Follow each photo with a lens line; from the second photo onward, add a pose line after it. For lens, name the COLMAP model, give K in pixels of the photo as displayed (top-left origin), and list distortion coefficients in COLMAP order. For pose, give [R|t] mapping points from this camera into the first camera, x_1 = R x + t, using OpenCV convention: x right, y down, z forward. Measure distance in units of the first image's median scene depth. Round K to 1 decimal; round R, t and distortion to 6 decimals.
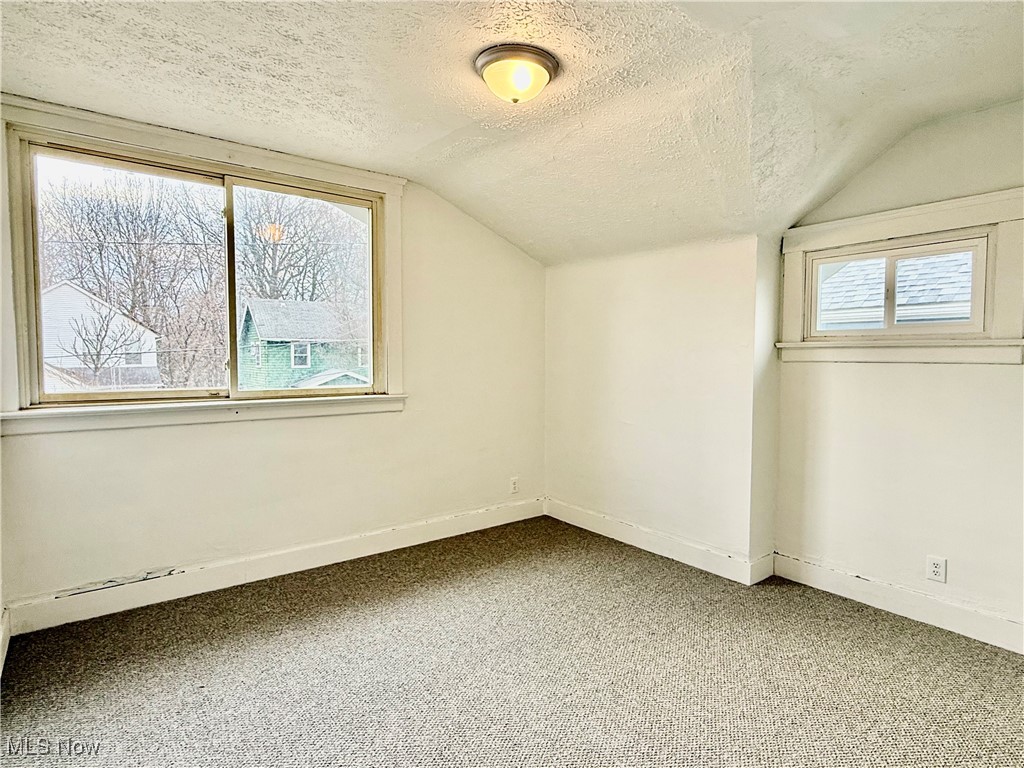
lens RADIAL K [[559.0, 0, 512.1], [0, 559.0, 386.3], [0, 0, 1]] dist [-0.002474, -0.000201]
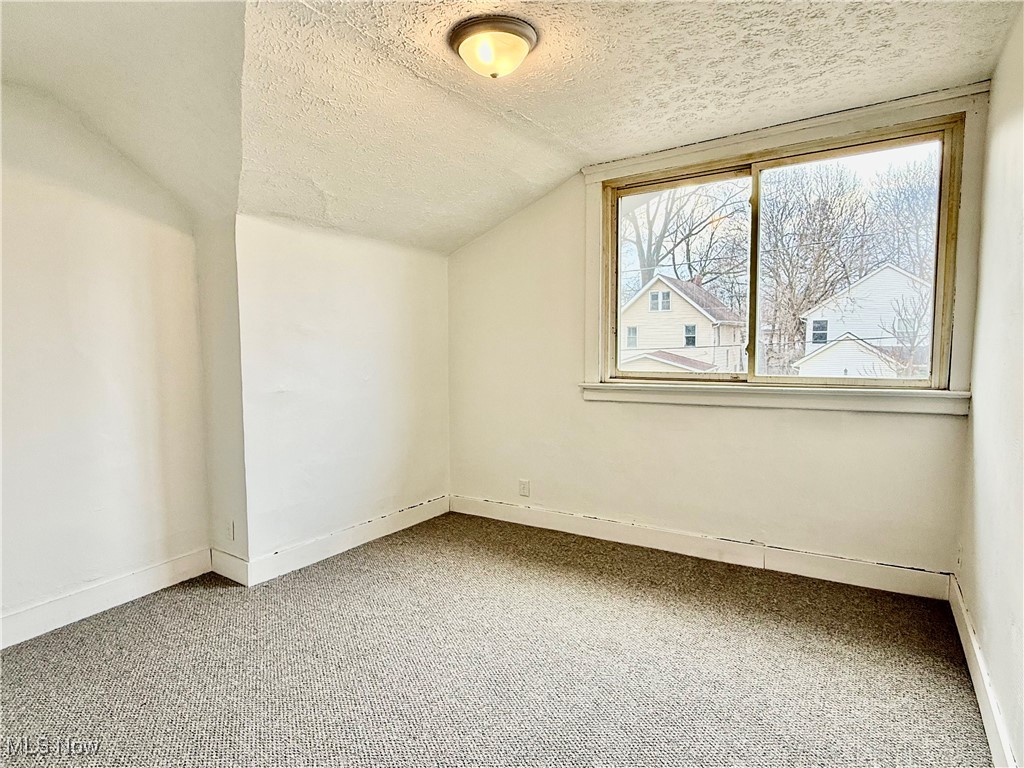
lens RADIAL K [[559.0, 0, 511.8], [0, 559.0, 384.7], [0, 0, 1]] dist [-0.002474, -0.000201]
pose [[0.340118, 0.057407, -0.938629, 0.317246], [-0.030956, 0.998277, 0.049838, -0.013221], [0.939873, 0.012105, 0.341309, 0.244570]]
